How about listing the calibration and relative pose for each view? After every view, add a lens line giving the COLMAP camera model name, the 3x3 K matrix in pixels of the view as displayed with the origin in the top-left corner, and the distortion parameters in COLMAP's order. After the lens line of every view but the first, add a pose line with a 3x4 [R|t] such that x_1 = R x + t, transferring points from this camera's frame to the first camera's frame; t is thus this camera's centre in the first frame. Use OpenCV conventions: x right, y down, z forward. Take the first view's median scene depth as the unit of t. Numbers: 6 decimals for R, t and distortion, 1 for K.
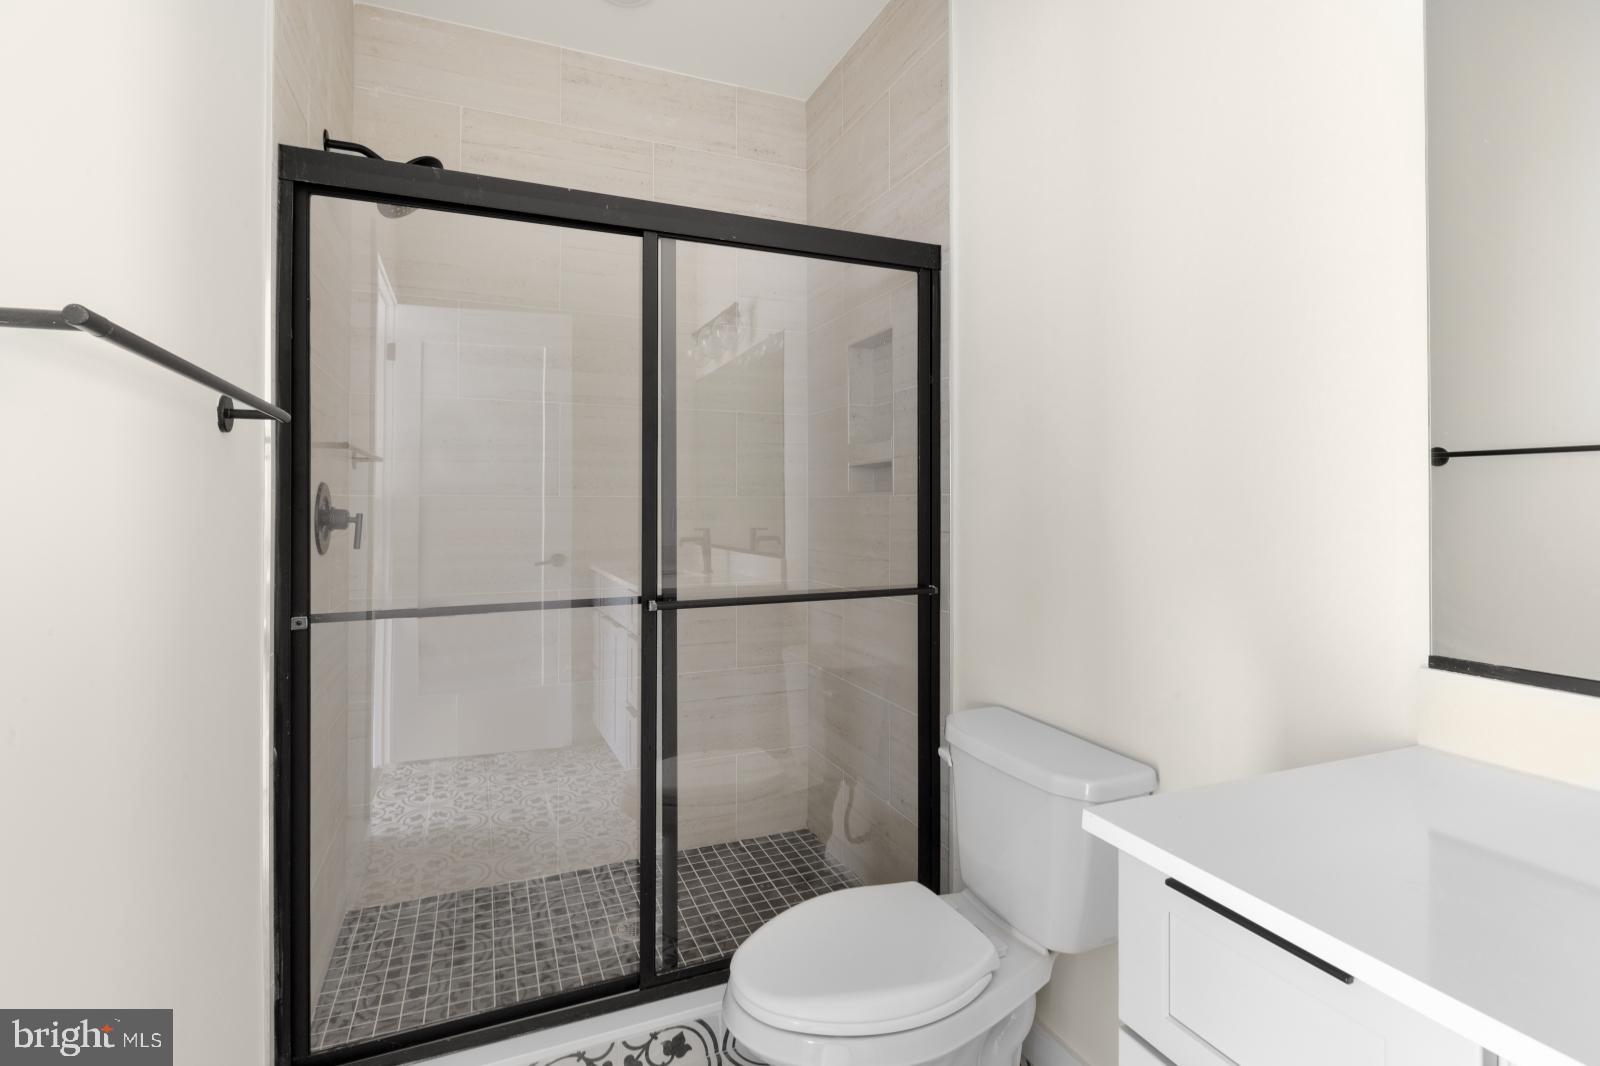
lens RADIAL K [[728.8, 0, 791.9], [0, 728.8, 503.5], [0, 0, 1]] dist [-0.000510, -0.005767]
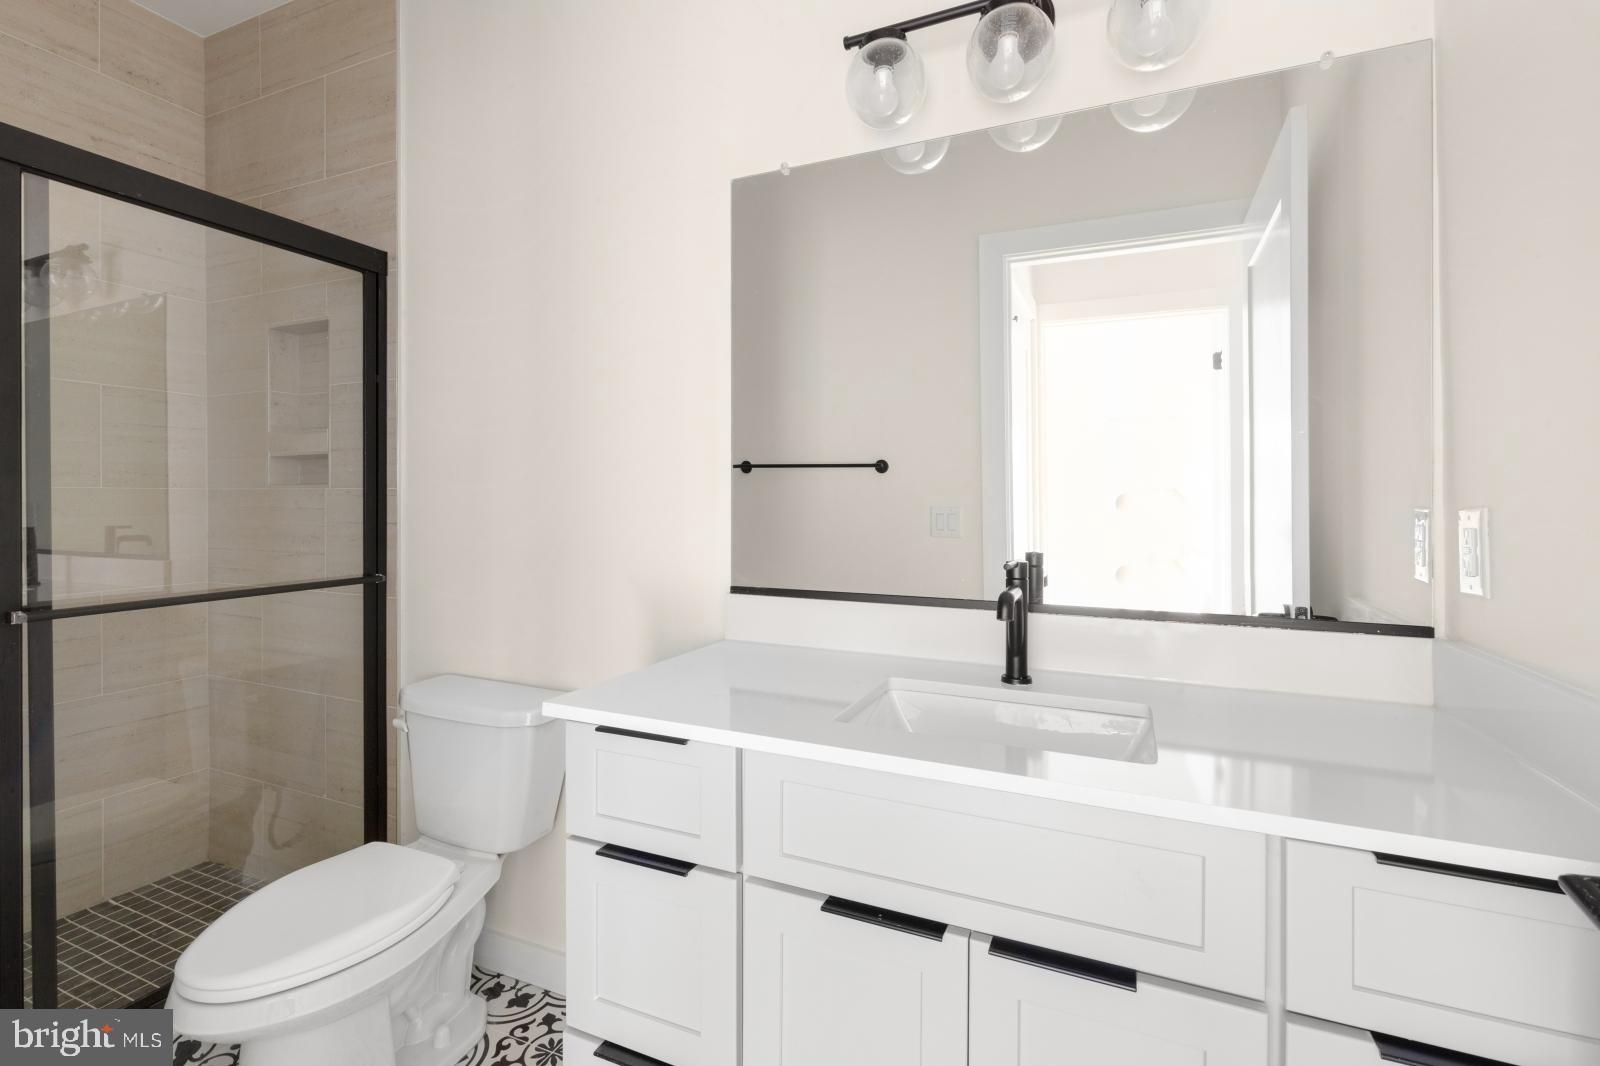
lens RADIAL K [[740.2, 0, 786.0], [0, 740.2, 490.5], [0, 0, 1]] dist [-0.001628, -0.000143]
pose [[0.724081, 0.009863, 0.689644, -0.114373], [-0.002583, 0.999930, -0.011589, 0.002229], [-0.689710, 0.006609, 0.724056, -0.175031]]
